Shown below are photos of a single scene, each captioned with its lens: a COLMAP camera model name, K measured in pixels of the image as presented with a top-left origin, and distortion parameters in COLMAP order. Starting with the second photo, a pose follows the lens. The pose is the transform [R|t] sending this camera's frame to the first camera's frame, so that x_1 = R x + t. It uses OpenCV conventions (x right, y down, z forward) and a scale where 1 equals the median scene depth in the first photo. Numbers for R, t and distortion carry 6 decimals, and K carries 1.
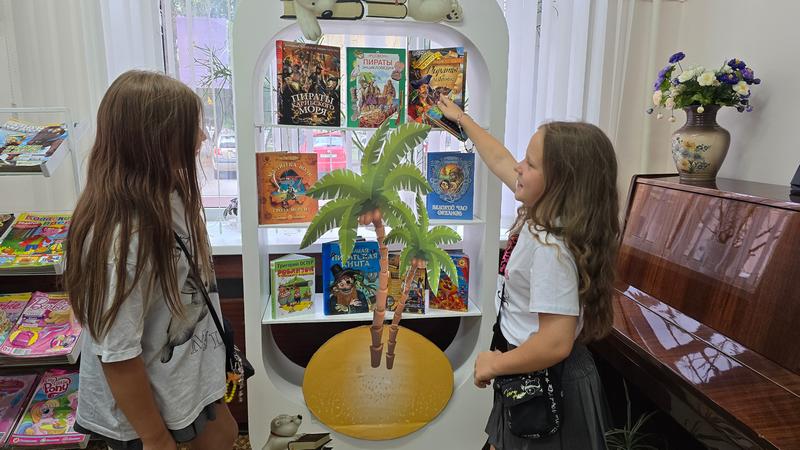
lens RADIAL K [[534.2, 0, 400.0], [0, 534.2, 225.0], [0, 0, 1]] dist [0.056535, -0.002151]
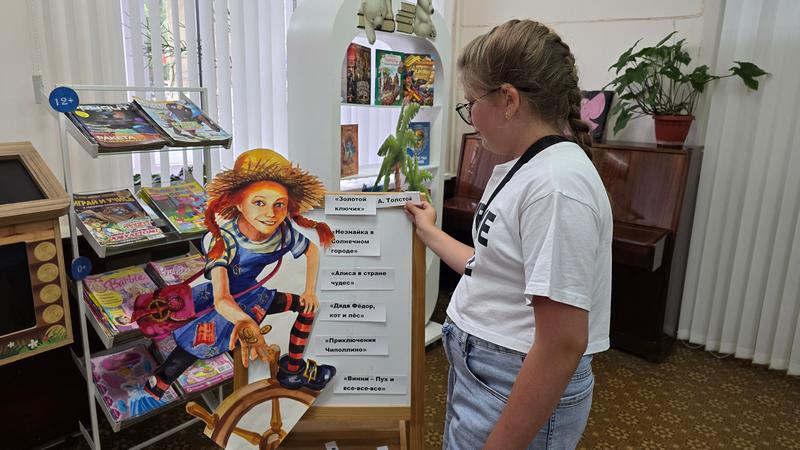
lens RADIAL K [[534.2, 0, 400.0], [0, 534.2, 225.0], [0, 0, 1]] dist [0.056535, -0.002151]
pose [[0.723684, -0.148186, 0.674035, -1.068312], [0.103658, 0.988935, 0.106123, -0.011807], [-0.682303, -0.006931, 0.731037, -0.092245]]
